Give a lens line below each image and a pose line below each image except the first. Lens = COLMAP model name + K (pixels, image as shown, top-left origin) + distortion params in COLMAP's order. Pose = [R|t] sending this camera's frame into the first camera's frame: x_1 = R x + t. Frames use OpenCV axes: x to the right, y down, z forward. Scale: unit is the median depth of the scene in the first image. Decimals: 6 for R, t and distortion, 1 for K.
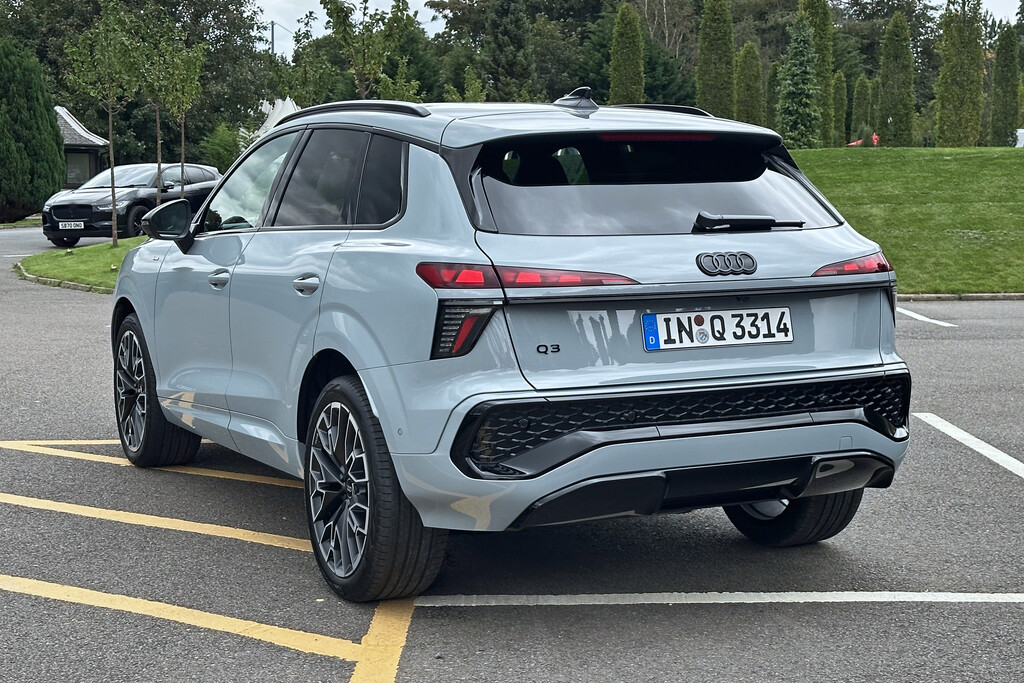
lens RADIAL K [[1525.8, 0, 512.0], [0, 1525.8, 341.5], [0, 0, 1]] dist [0.085717, 0.016197]
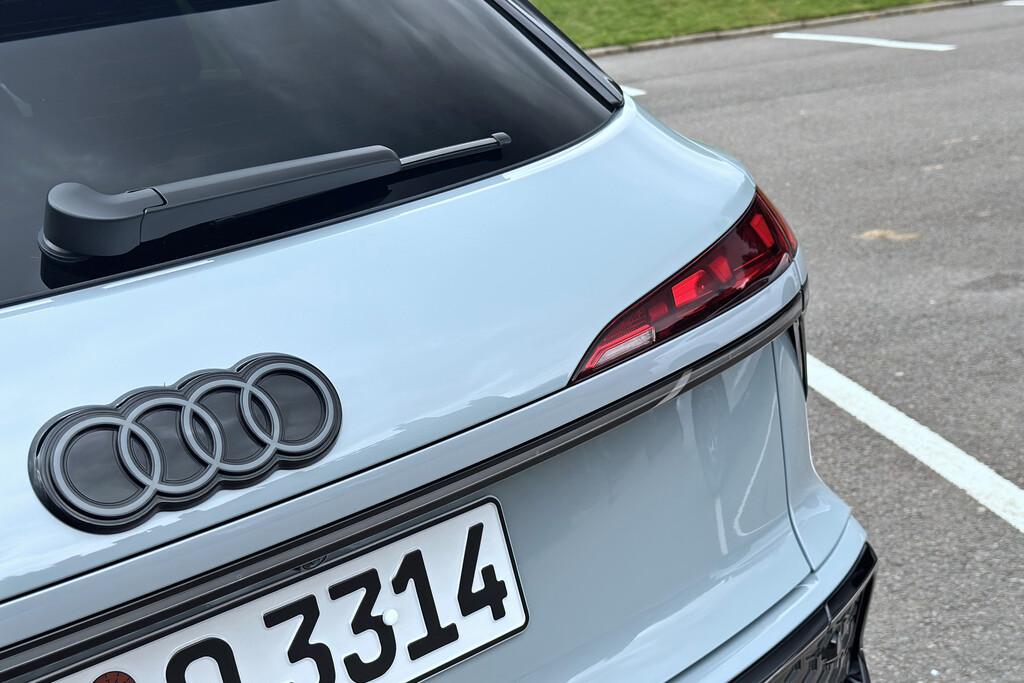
lens RADIAL K [[1449.4, 0, 512.0], [0, 1449.4, 341.5], [0, 0, 1]] dist [0.182018, -0.418649]
pose [[0.968041, -0.159024, 0.193929, 0.142423], [0.125626, 0.976729, 0.173834, -0.091545], [-0.217059, -0.143916, 0.965491, 0.776469]]
